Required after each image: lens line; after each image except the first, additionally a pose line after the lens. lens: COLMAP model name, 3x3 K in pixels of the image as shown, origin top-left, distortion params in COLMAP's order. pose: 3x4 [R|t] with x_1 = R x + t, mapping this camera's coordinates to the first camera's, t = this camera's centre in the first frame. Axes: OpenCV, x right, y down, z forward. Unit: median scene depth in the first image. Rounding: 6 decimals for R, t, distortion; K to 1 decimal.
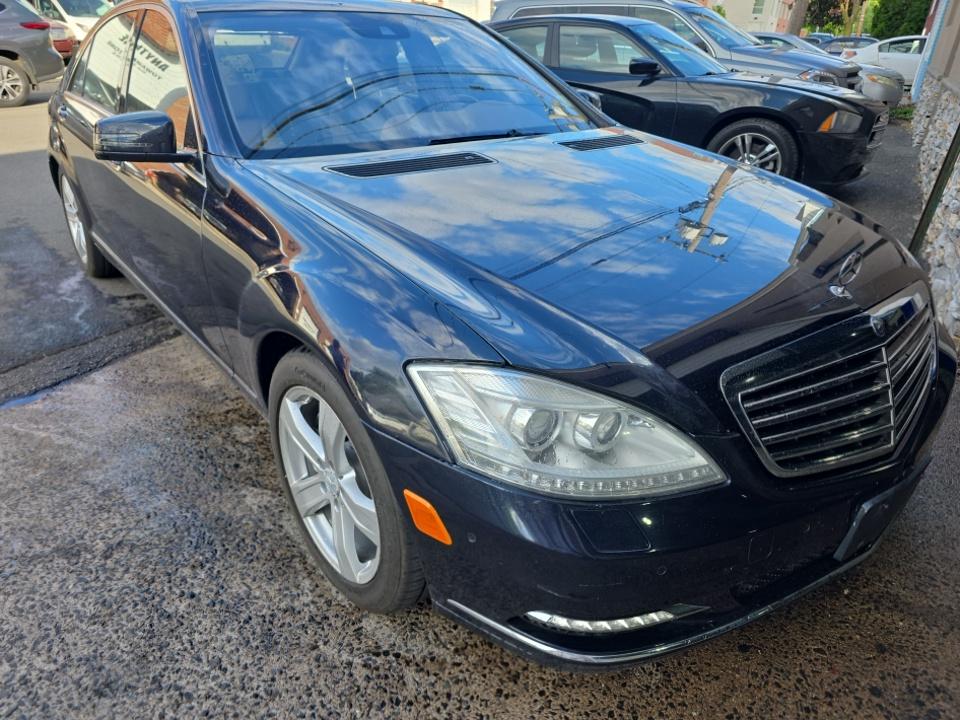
lens RADIAL K [[652.2, 0, 480.6], [0, 652.2, 360.4], [0, 0, 1]] dist [0.002512, -0.005454]
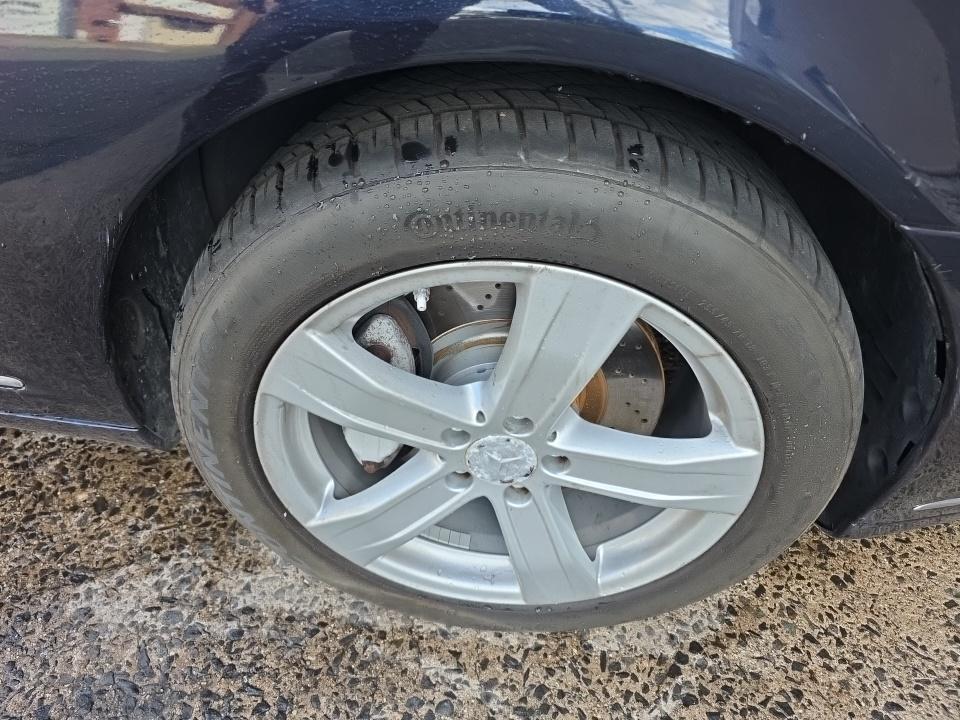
lens RADIAL K [[652.2, 0, 479.6], [0, 652.2, 360.2], [0, 0, 1]] dist [0.002512, -0.005454]
pose [[0.705969, -0.455349, 0.542462, -0.456803], [0.274261, 0.881932, 0.383376, -0.037344], [-0.652985, -0.121875, 0.747501, 0.732345]]
